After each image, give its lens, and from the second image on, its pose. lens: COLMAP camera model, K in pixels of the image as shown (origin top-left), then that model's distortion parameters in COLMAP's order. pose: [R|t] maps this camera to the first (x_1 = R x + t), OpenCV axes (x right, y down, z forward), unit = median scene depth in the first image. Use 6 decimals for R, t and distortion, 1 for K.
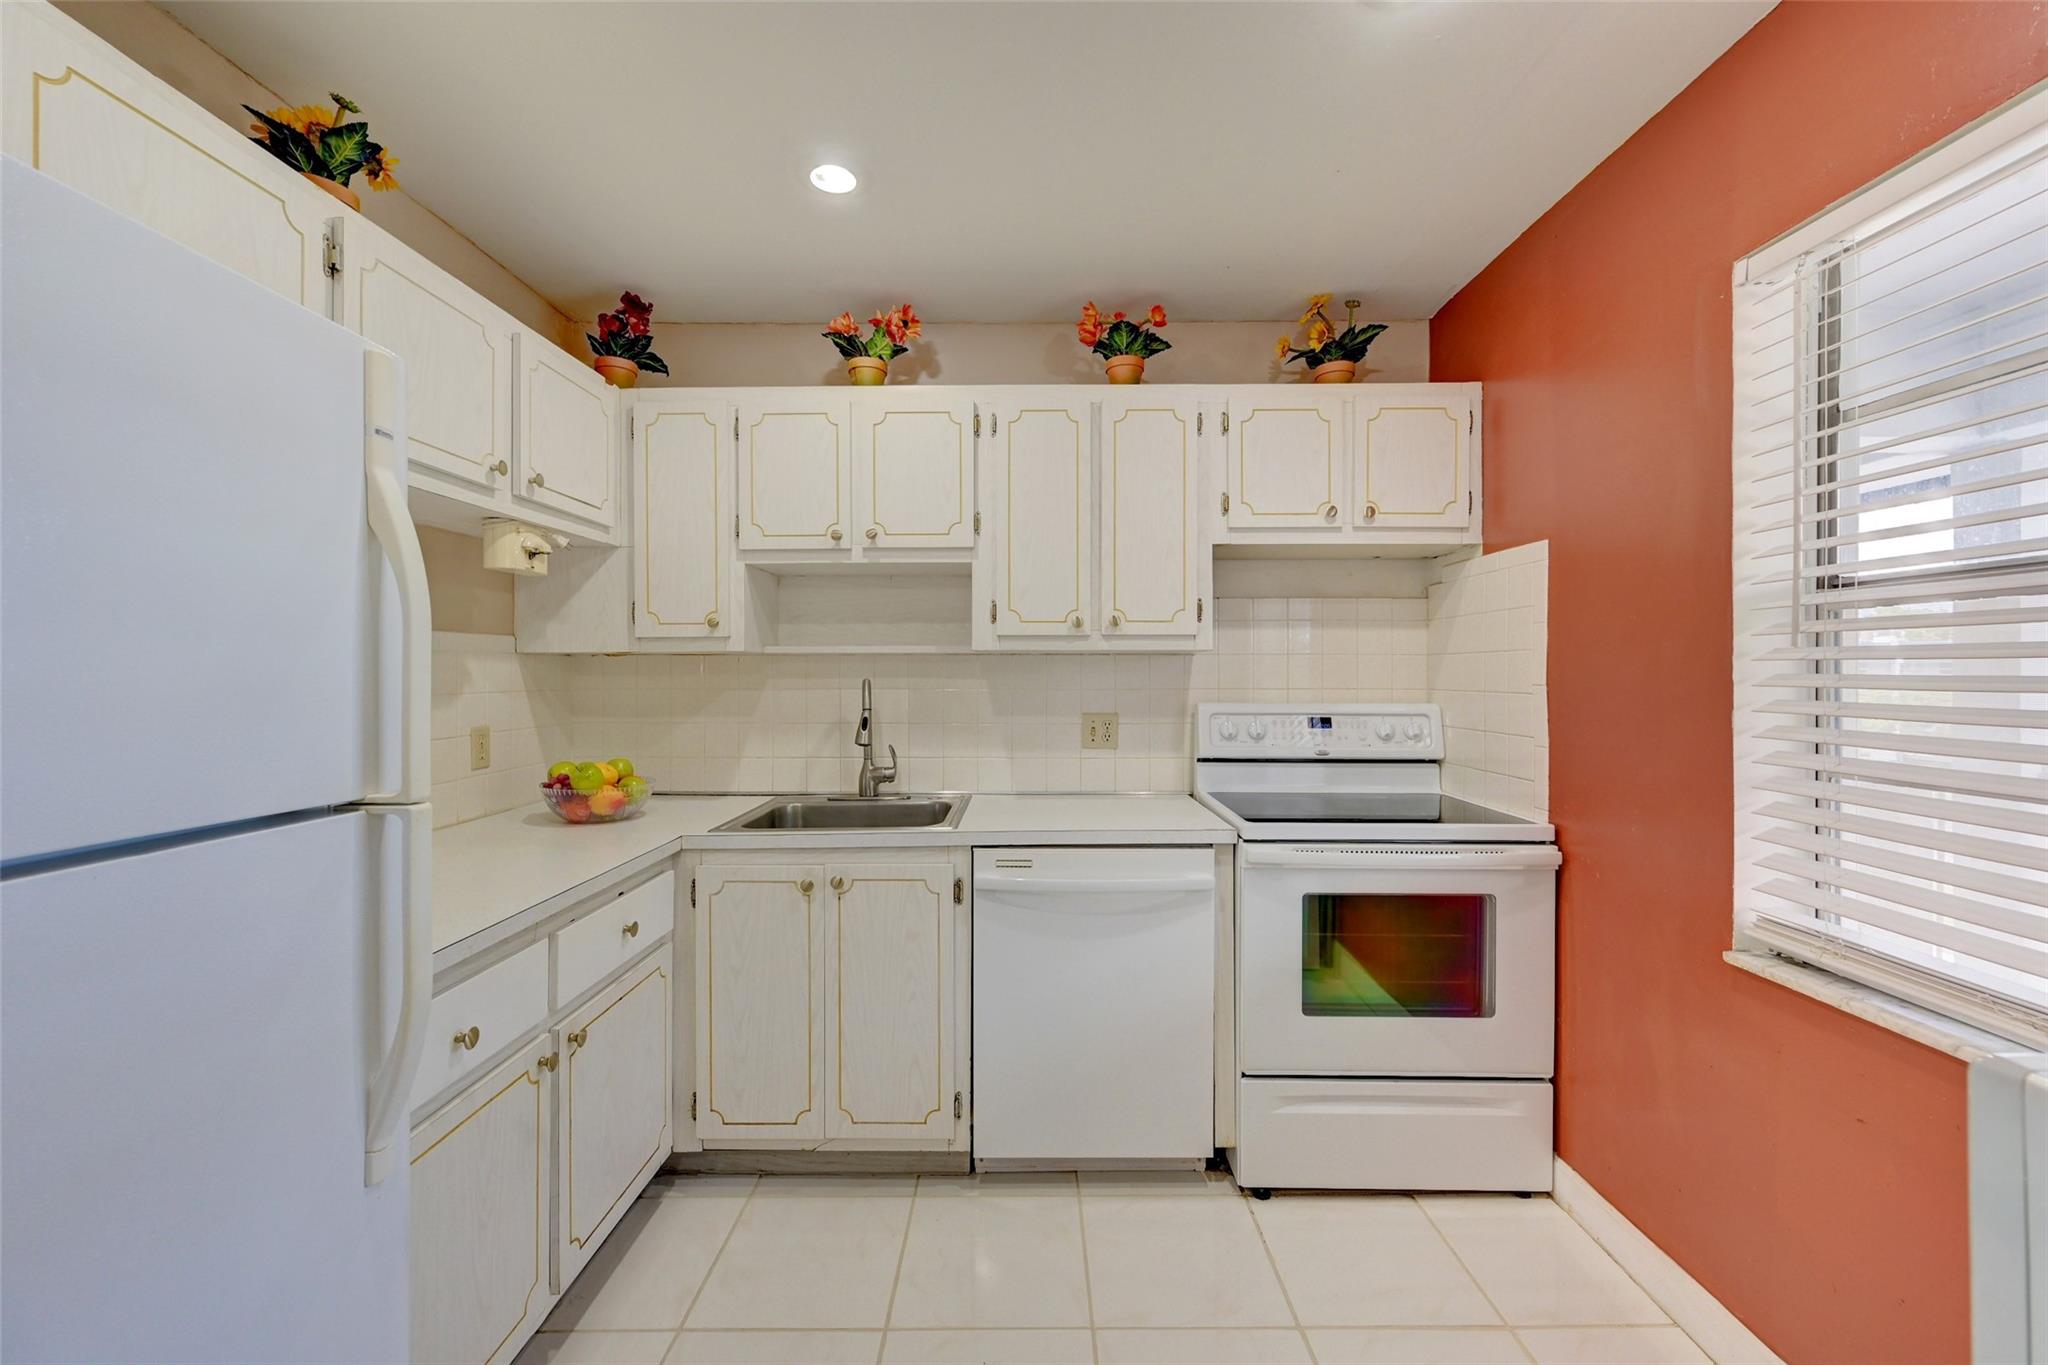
lens RADIAL K [[816.7, 0, 1024.0], [0, 816.7, 670.7], [0, 0, 1]] dist [-0.000042, 0.000159]
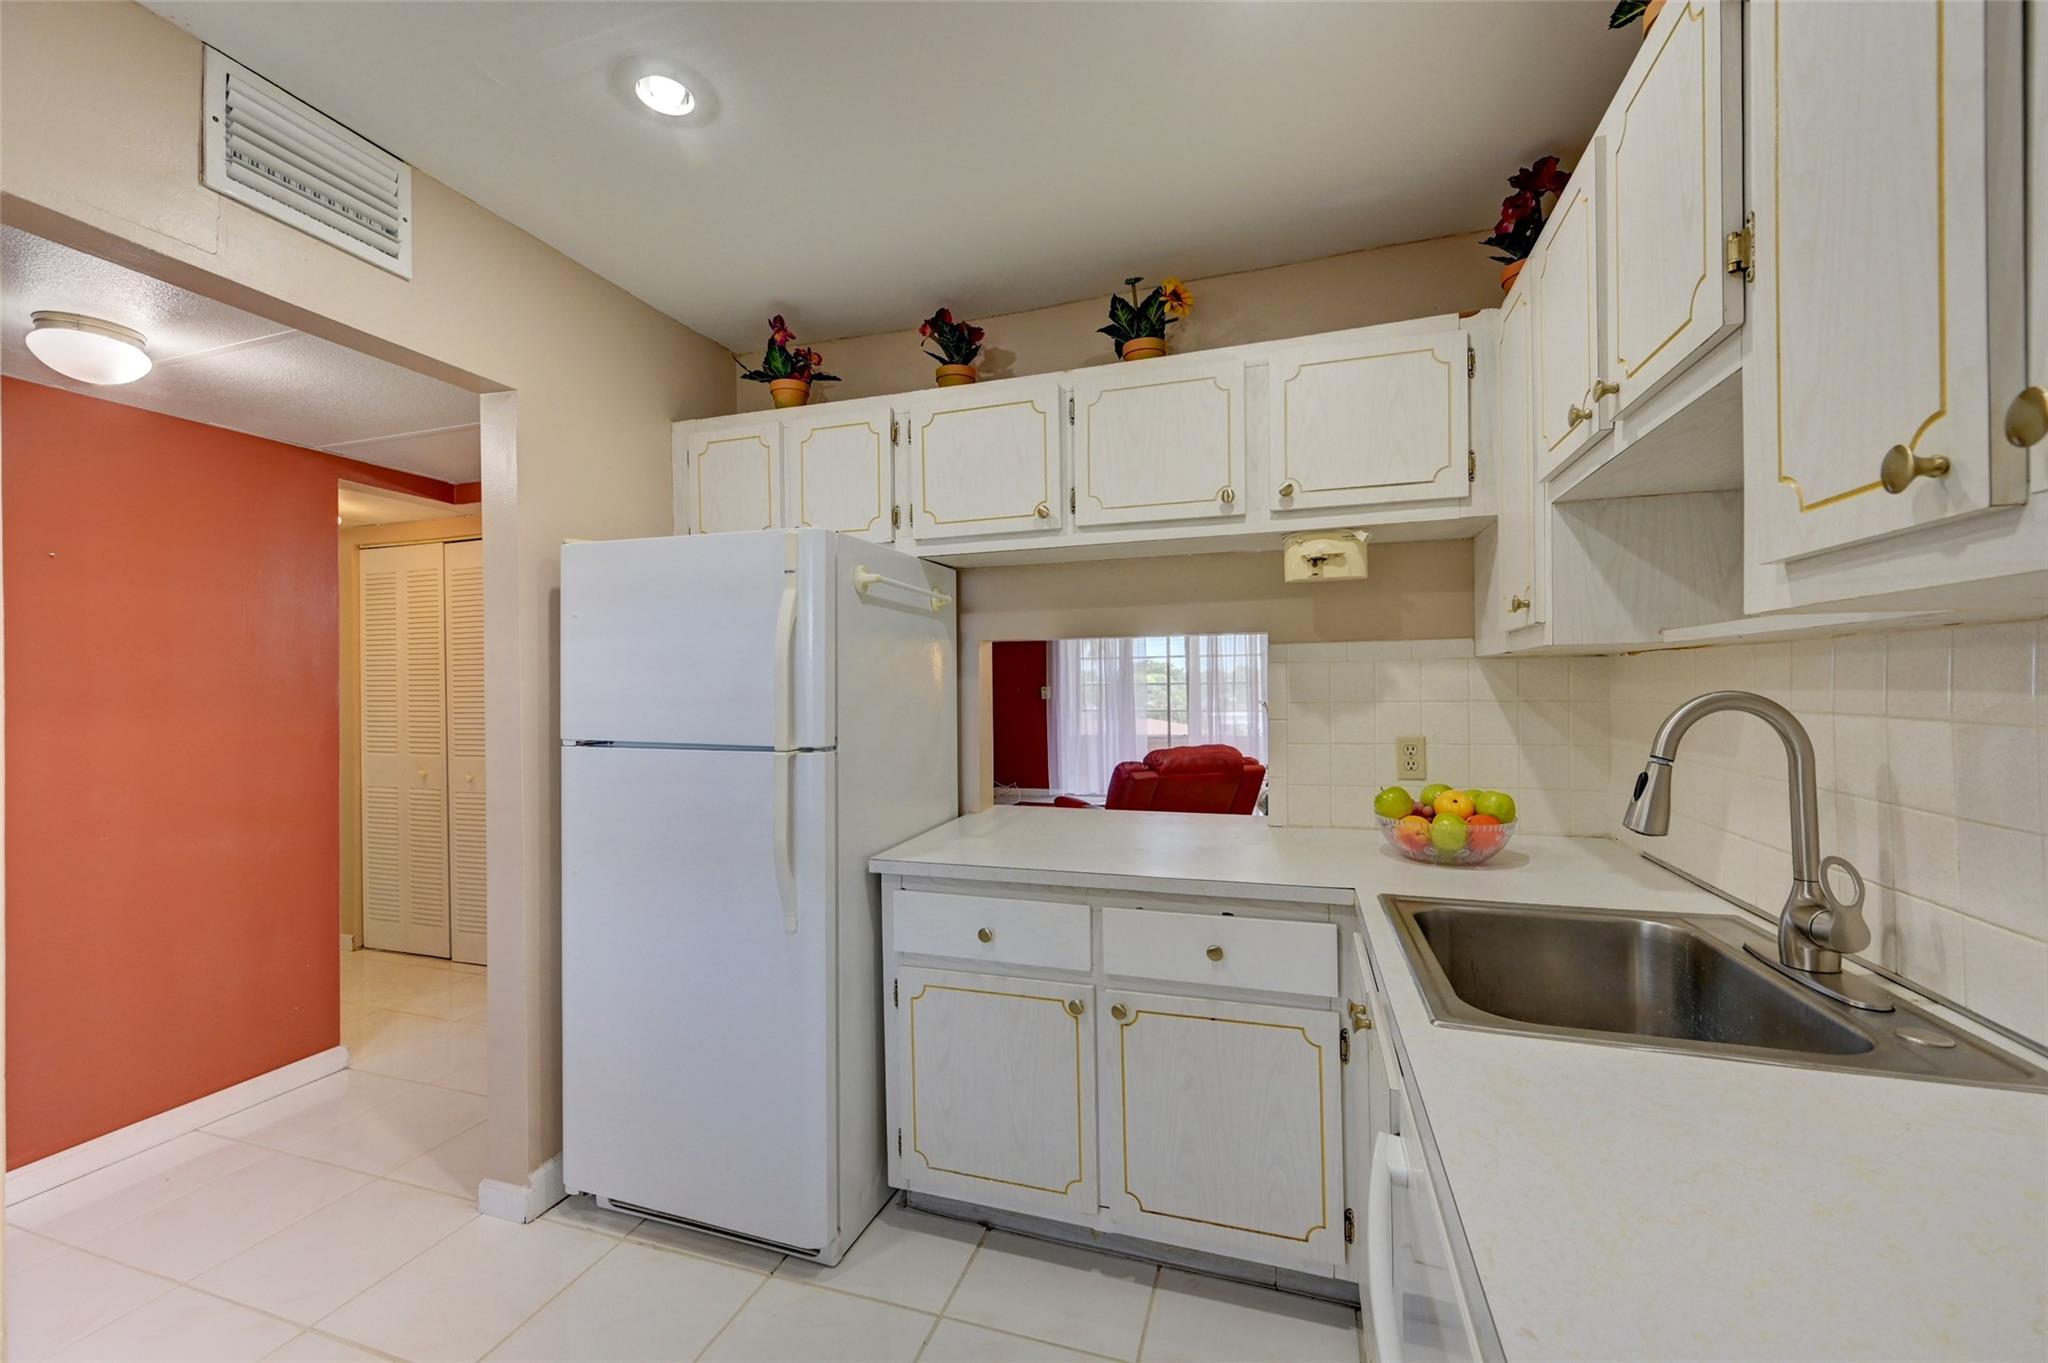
lens RADIAL K [[807.4, 0, 1029.1], [0, 807.4, 682.3], [0, 0, 1]] dist [-0.002091, 0.000142]
pose [[-0.299618, 0.001643, -0.954058, 0.364475], [0.012972, 0.999913, -0.002351, 0.001101], [0.953971, -0.013080, -0.299614, 0.812640]]
